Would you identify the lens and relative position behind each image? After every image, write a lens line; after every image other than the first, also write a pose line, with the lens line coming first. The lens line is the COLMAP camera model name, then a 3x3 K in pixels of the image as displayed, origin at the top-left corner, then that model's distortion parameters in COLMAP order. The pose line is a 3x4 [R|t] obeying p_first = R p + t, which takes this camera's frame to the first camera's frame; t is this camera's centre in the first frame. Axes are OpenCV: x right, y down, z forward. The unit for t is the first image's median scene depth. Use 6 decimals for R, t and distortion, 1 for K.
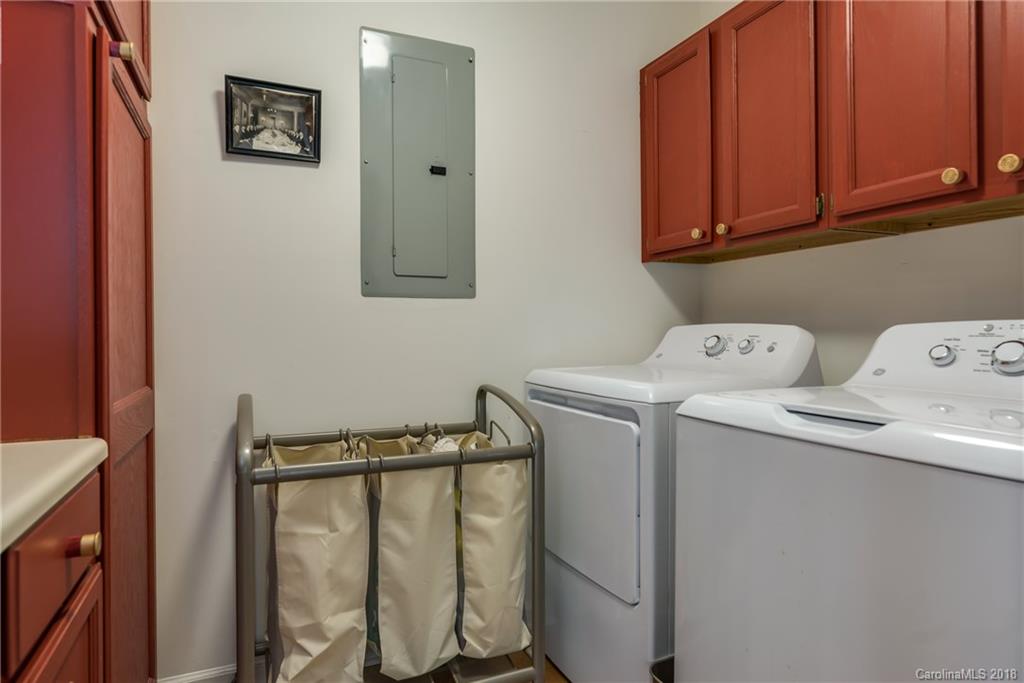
lens RADIAL K [[589.3, 0, 502.6], [0, 589.3, 336.3], [0, 0, 1]] dist [-0.001357, -0.000113]
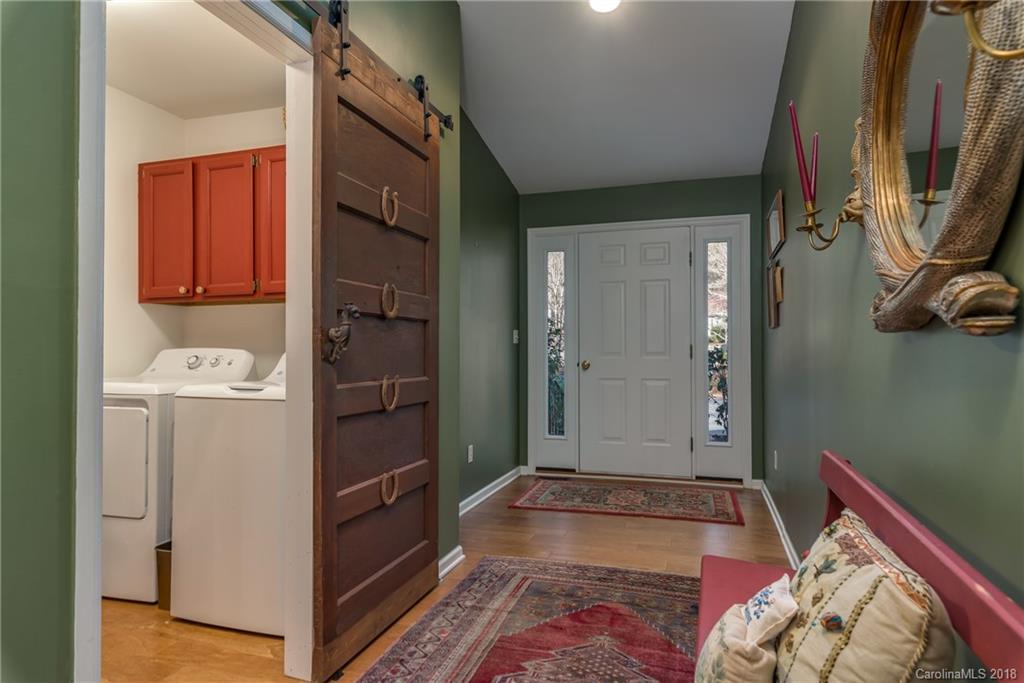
lens RADIAL K [[589.3, 0, 502.6], [0, 589.3, 336.3], [0, 0, 1]] dist [-0.001357, -0.000113]
pose [[0.674355, 0.015696, 0.738241, -0.260646], [0.007119, 0.999589, -0.027755, -0.003624], [-0.738373, 0.023973, 0.673966, -0.704239]]
